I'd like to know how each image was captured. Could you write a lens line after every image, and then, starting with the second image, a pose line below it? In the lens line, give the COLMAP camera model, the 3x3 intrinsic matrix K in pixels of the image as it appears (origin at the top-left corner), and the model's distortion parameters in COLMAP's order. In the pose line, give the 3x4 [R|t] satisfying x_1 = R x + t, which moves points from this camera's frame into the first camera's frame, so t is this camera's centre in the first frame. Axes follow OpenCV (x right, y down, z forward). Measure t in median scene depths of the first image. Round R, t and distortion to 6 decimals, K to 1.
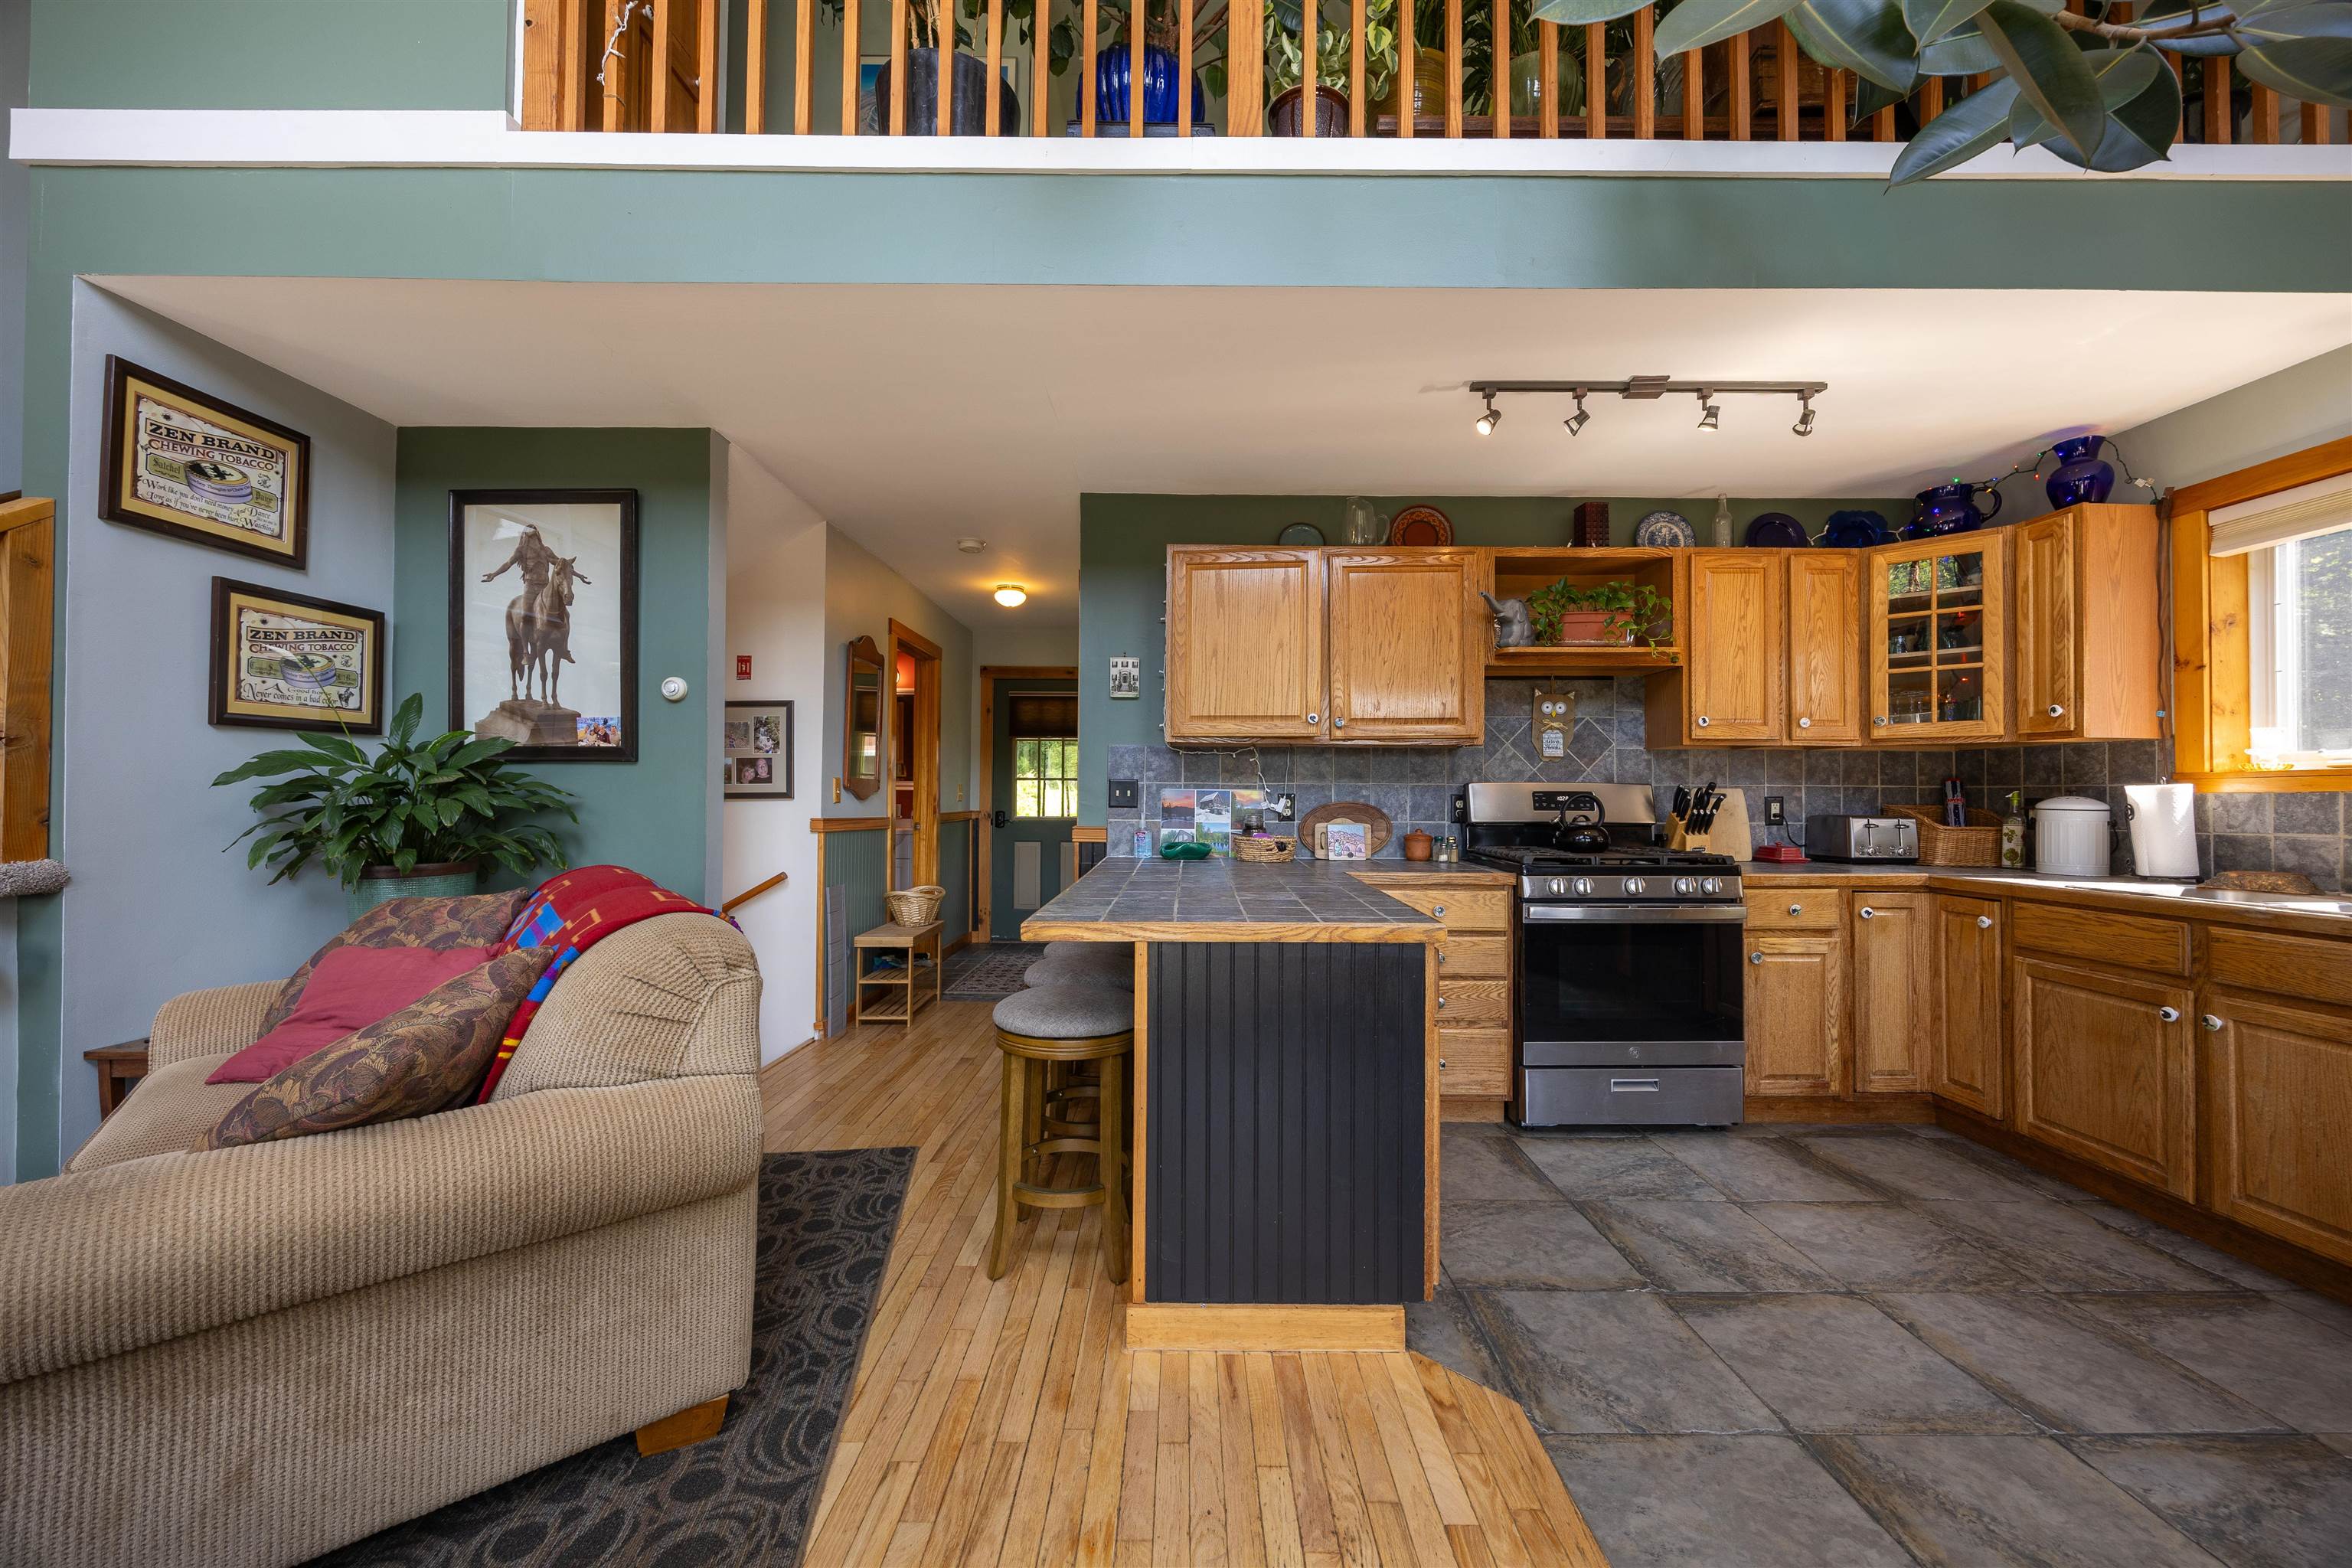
lens RADIAL K [[913.7, 0, 1145.0], [0, 913.7, 783.5], [0, 0, 1]] dist [-0.006901, 0.001142]
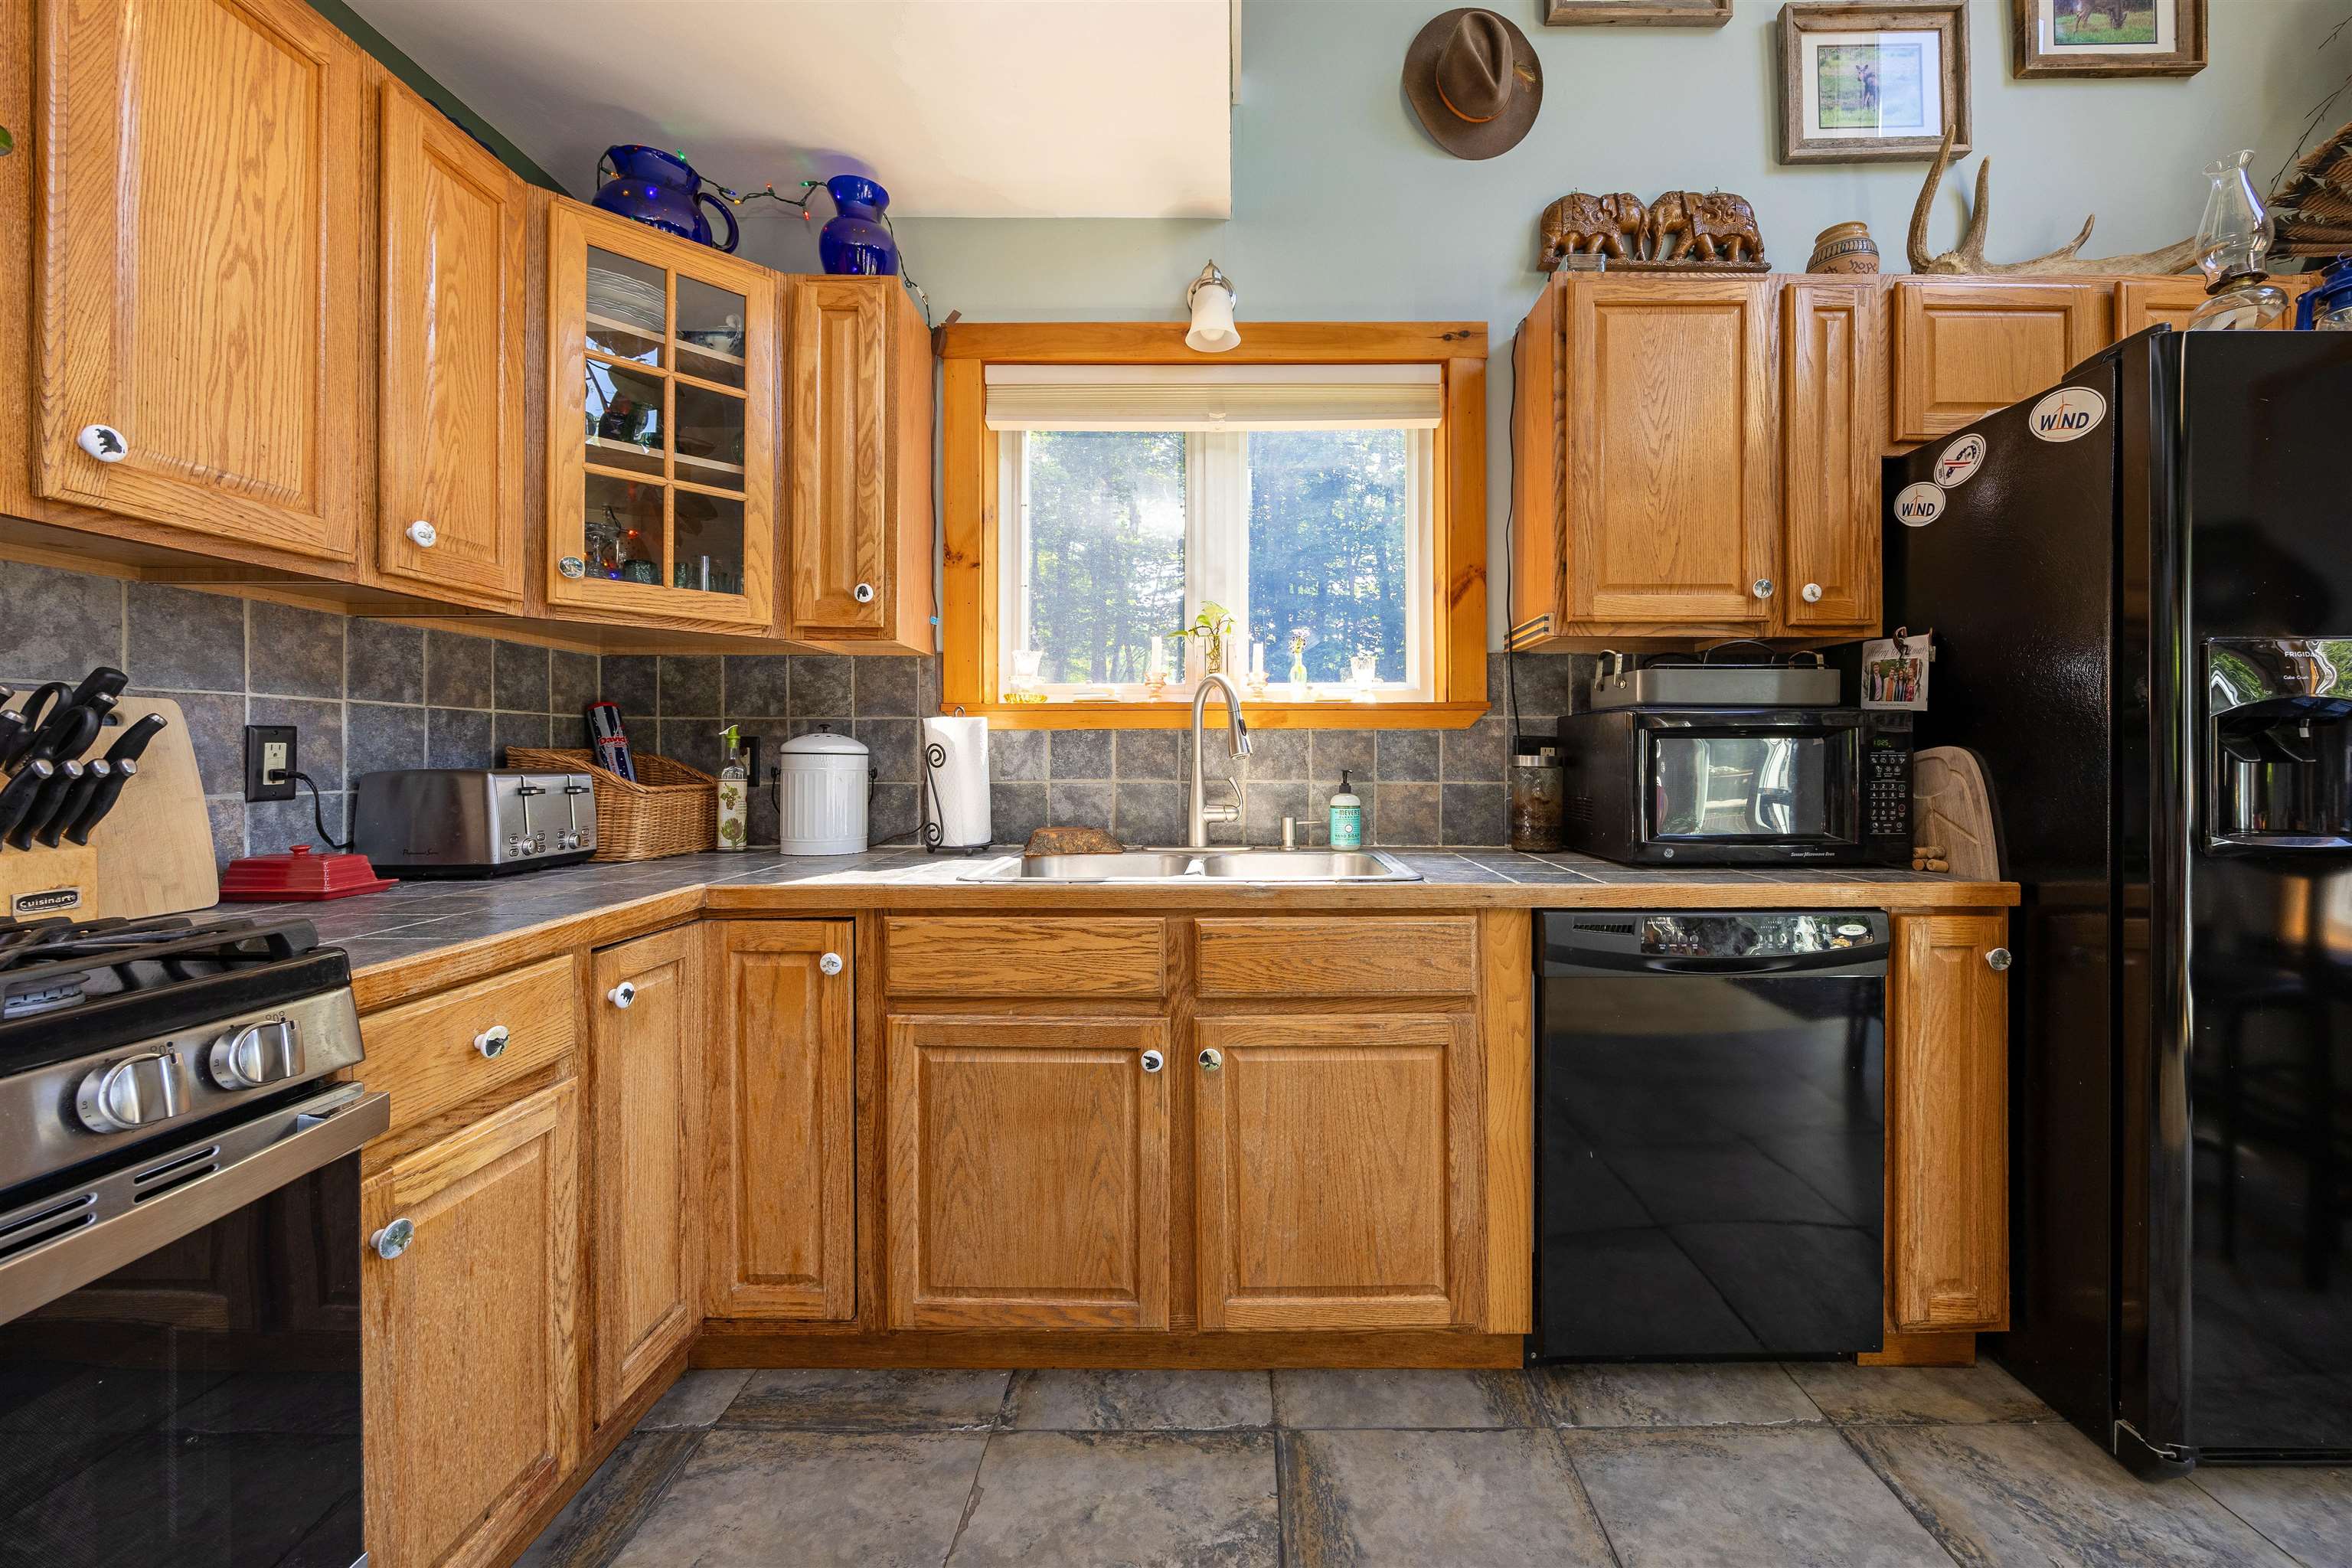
lens RADIAL K [[913.7, 0, 1256.3], [0, 913.7, 756.9], [0, 0, 1]] dist [-0.006901, 0.001142]
pose [[-0.027333, -0.005211, 0.999613, 0.353225], [-0.015492, 0.999869, 0.004789, 0.023396], [-0.999506, -0.015355, -0.027410, 0.709990]]
